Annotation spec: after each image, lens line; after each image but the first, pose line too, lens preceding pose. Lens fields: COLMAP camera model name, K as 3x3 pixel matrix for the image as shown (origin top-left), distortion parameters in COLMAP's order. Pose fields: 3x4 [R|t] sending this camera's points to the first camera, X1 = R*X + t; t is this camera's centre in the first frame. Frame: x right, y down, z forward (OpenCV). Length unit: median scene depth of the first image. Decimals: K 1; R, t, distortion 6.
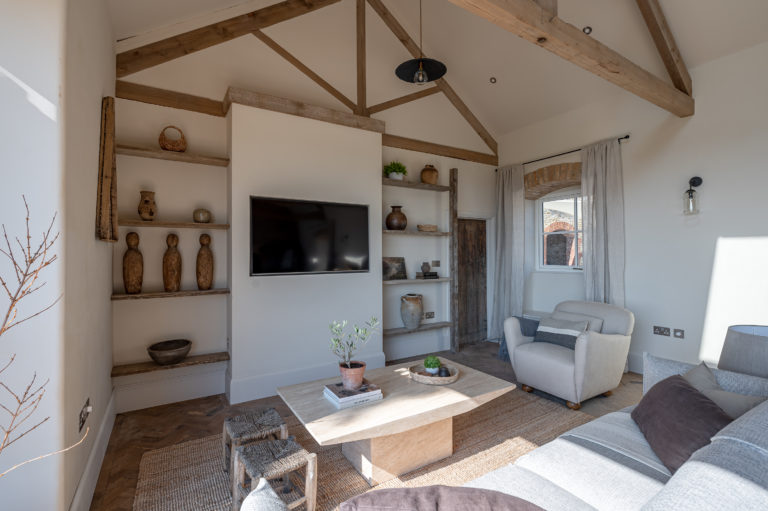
lens RADIAL K [[357.7, 0, 379.1], [0, 357.7, 251.2], [0, 0, 1]] dist [0.000179, 0.000129]
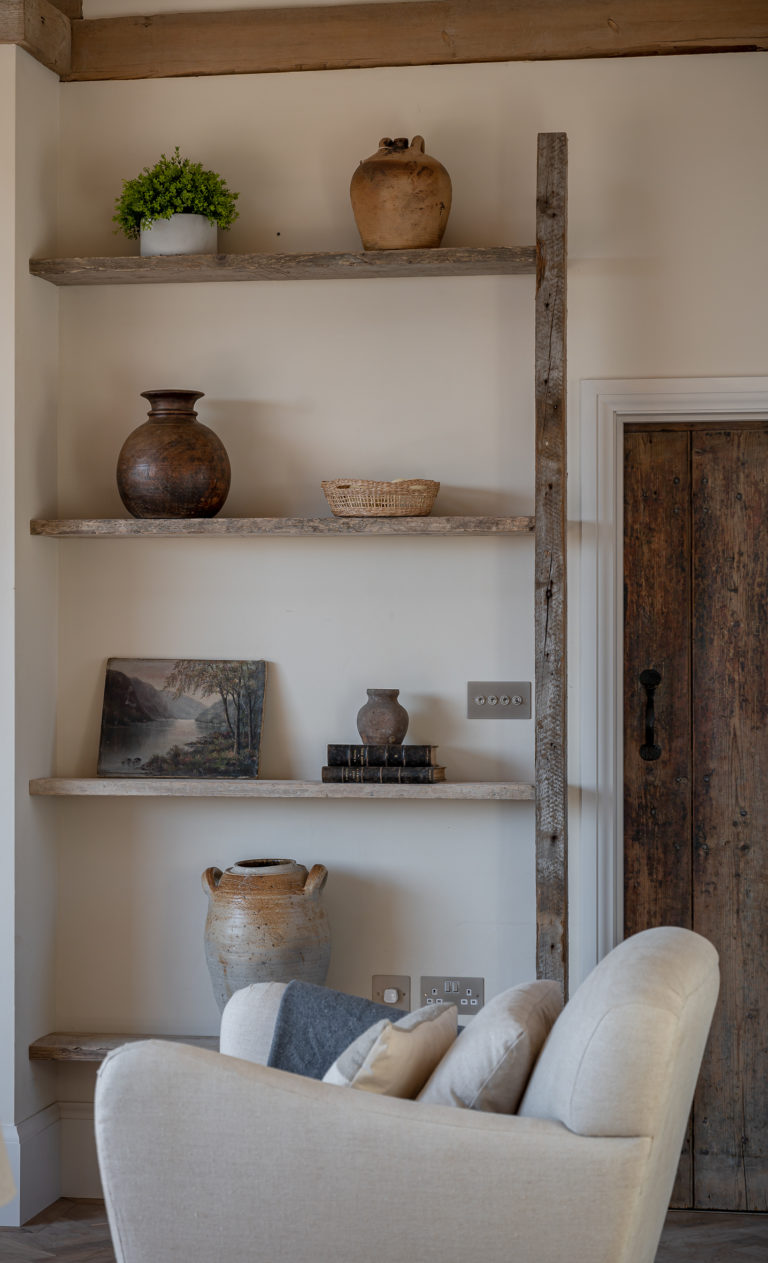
lens RADIAL K [[2599.1, 0, 384.0], [0, 2599.1, 631.5], [0, 0, 1]] dist [0.038450, 0.058382]
pose [[0.748610, -0.003612, -0.663000, 1.060113], [0.001519, 0.999992, -0.003733, 0.007604], [0.663009, 0.001788, 0.748610, 0.034950]]
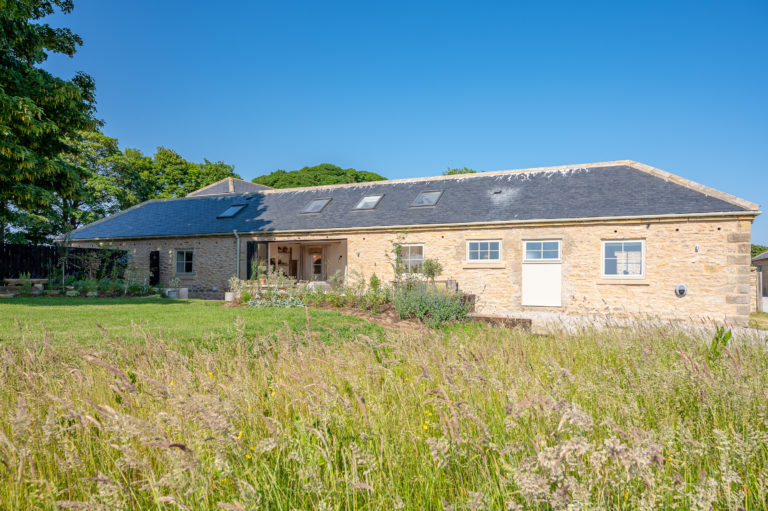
lens RADIAL K [[532.1, 0, 385.9], [0, 532.1, 274.9], [0, 0, 1]] dist [-0.005792, -0.002274]
pose [[0.842463, 0.010108, 0.538659, -2.140435], [-0.013941, 0.999898, 0.003041, 0.028636], [-0.538573, -0.010072, 0.842519, -4.632315]]
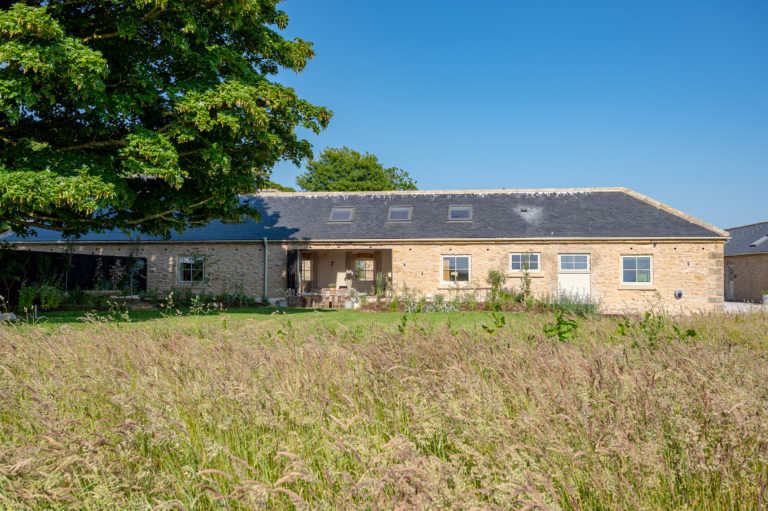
lens RADIAL K [[783.3, 0, 384.0], [0, 783.3, 255.5], [0, 0, 1]] dist [0.002065, 0.003043]
pose [[0.631153, 0.028991, 0.775117, -5.619627], [-0.010886, 0.999534, -0.028521, 0.001161], [-0.775582, 0.009563, 0.631174, -5.082092]]
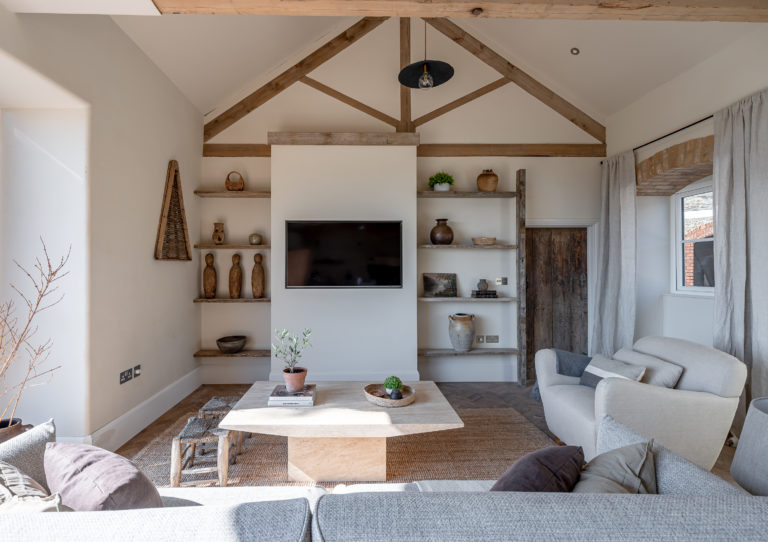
lens RADIAL K [[357.0, 0, 359.9], [0, 357.0, 268.2], [0, 0, 1]] dist [-0.000204, -0.000188]
pose [[0.860454, 0.000272, -0.509528, 0.343974], [0.001853, 0.999992, 0.003662, -0.000547], [0.509525, -0.004095, 0.860446, 0.080974]]
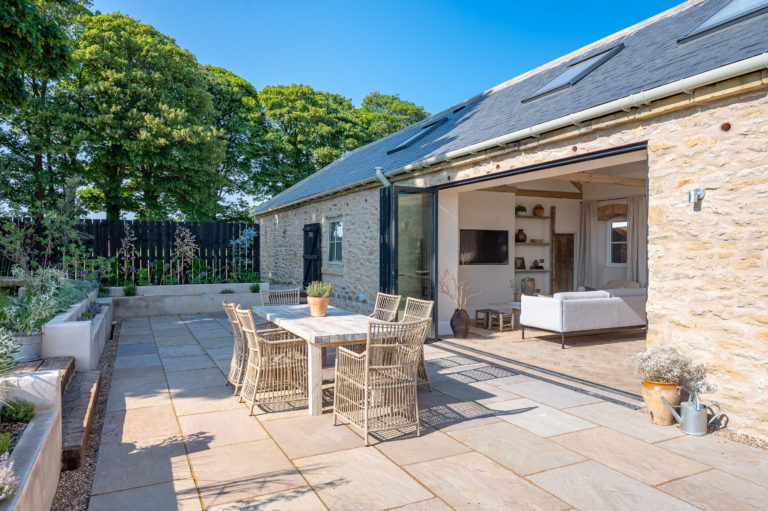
lens RADIAL K [[521.3, 0, 376.3], [0, 521.3, 251.8], [0, 0, 1]] dist [-0.004972, -0.002283]
pose [[0.993854, 0.007199, -0.110460, -0.391999], [-0.005959, 0.999916, 0.011553, -0.037342], [0.110534, -0.010824, 0.993813, -1.736204]]
